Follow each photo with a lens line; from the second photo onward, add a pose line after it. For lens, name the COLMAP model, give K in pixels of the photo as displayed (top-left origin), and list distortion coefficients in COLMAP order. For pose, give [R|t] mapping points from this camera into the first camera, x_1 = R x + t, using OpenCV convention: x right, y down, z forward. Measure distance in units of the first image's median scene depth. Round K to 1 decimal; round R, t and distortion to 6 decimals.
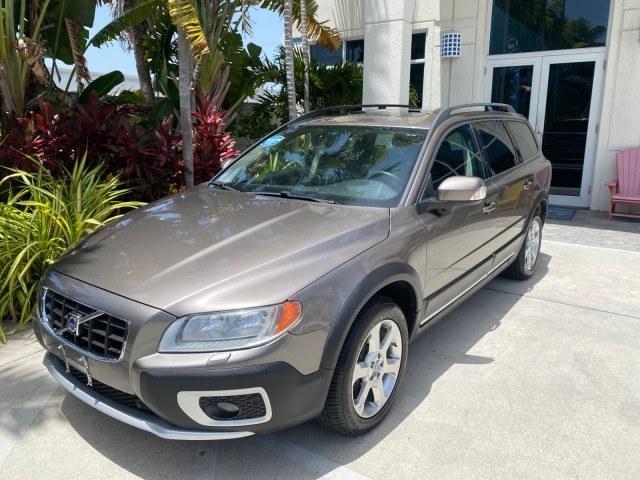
lens RADIAL K [[492.9, 0, 316.0], [0, 492.9, 239.1], [0, 0, 1]] dist [0.007786, -0.012858]
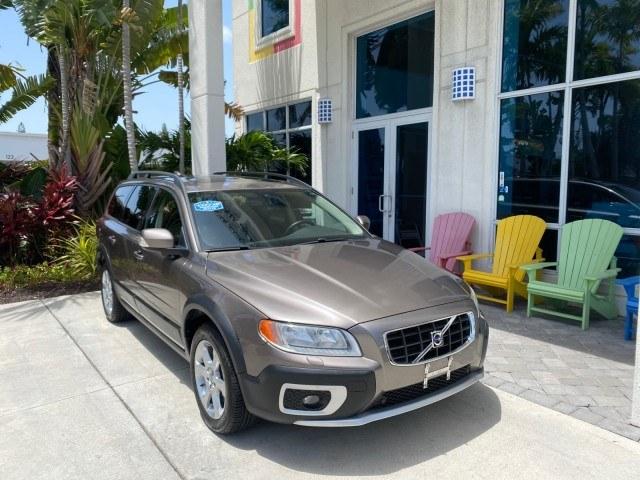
lens RADIAL K [[492.3, 0, 319.5], [0, 492.3, 242.8], [0, 0, 1]] dist [0.014113, -0.021981]
pose [[0.951398, 0.033729, -0.306111, 1.131519], [-0.066928, 0.992873, -0.098613, -0.037745], [0.300603, 0.114308, 0.946875, 0.112070]]
